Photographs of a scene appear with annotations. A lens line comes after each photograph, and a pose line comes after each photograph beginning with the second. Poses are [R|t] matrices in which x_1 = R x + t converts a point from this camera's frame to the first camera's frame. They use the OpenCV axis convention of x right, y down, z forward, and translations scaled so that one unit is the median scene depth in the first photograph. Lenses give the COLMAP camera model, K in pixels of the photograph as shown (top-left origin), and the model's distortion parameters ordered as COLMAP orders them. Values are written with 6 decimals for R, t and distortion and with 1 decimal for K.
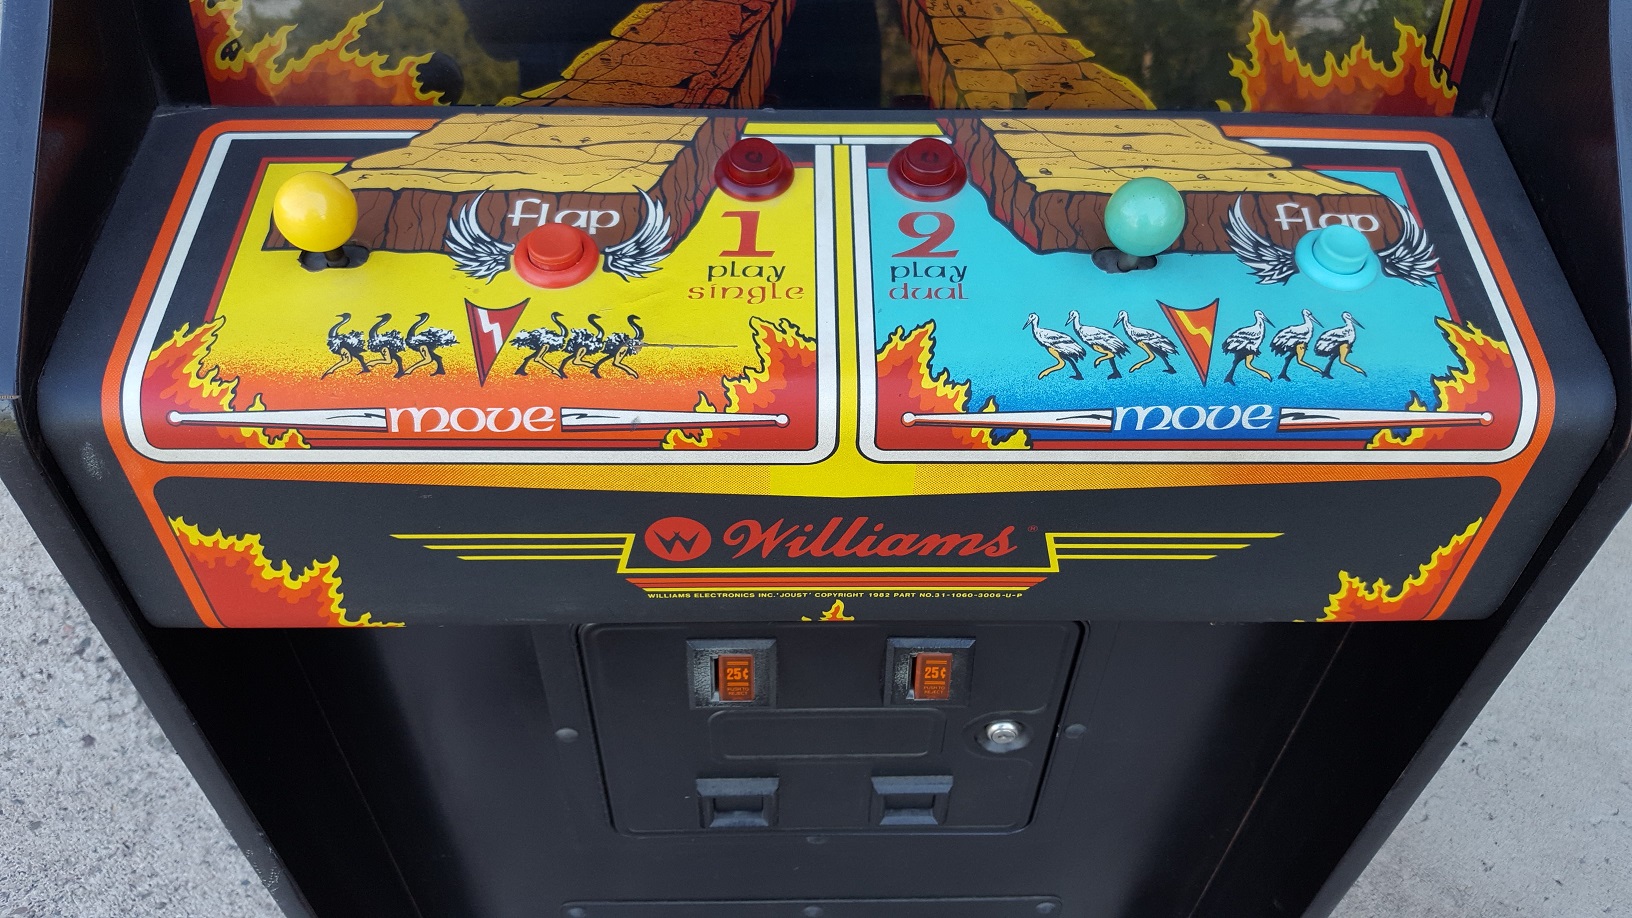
lens RADIAL K [[1223.2, 0, 823.2], [0, 1223.2, 480.5], [0, 0, 1]] dist [0.059283, -0.143527]
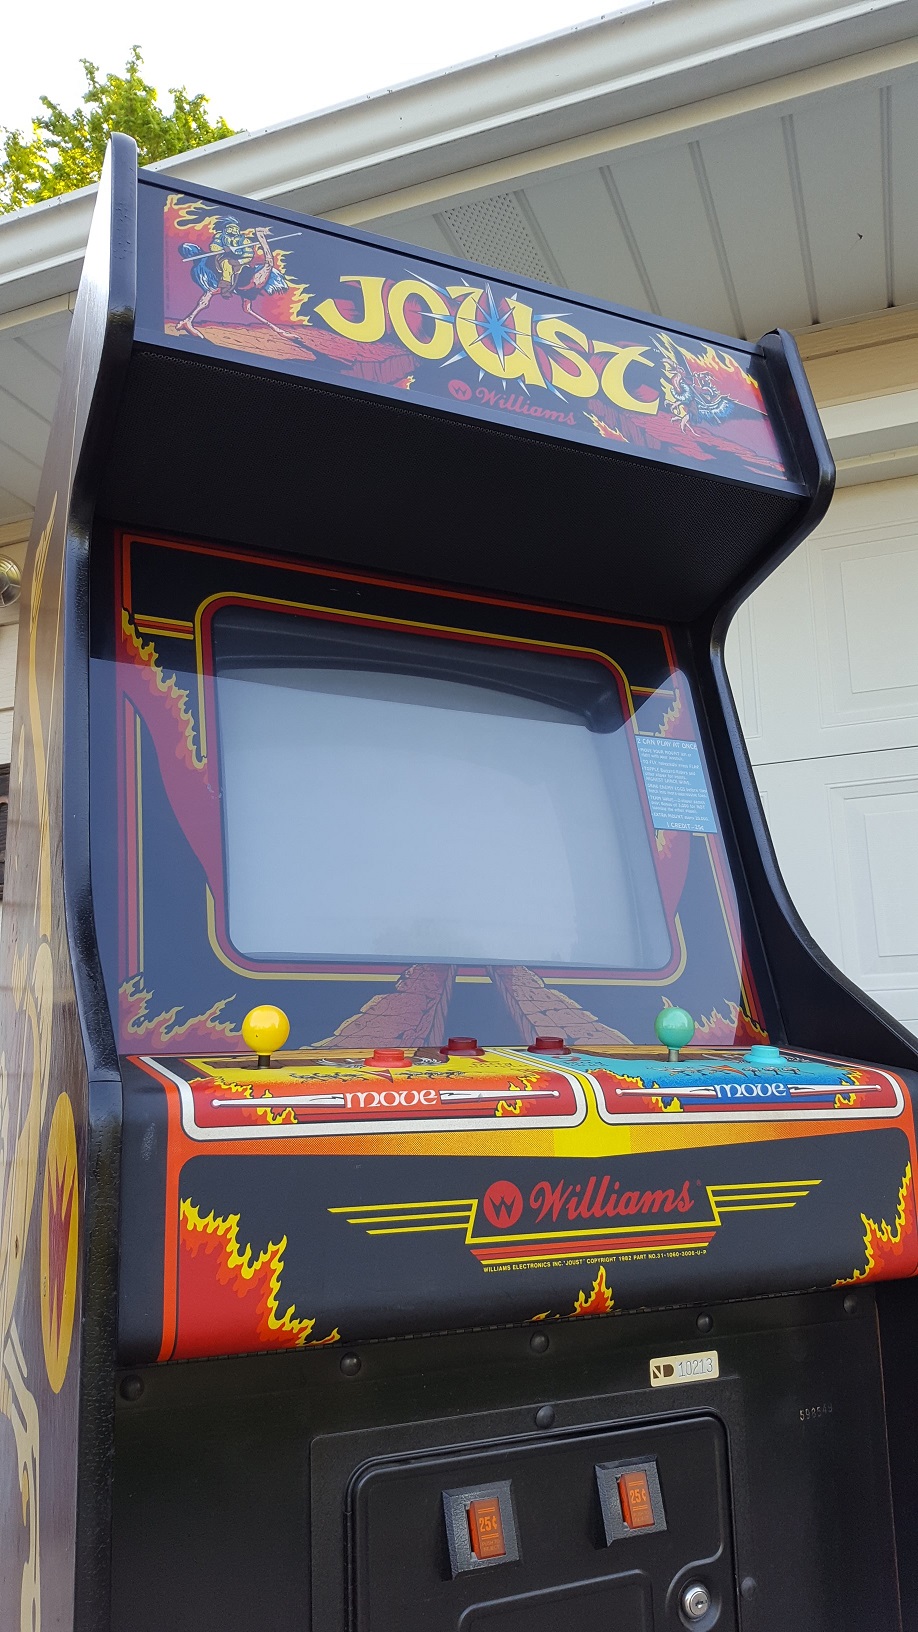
lens RADIAL K [[1223.2, 0, 453.1], [0, 1223.2, 838.2], [0, 0, 1]] dist [0.059283, -0.143527]
pose [[0.918759, 0.031529, 0.393557, -0.775653], [0.318700, 0.529159, -0.786397, 0.966790], [-0.233049, 0.847937, 0.476122, -0.084207]]
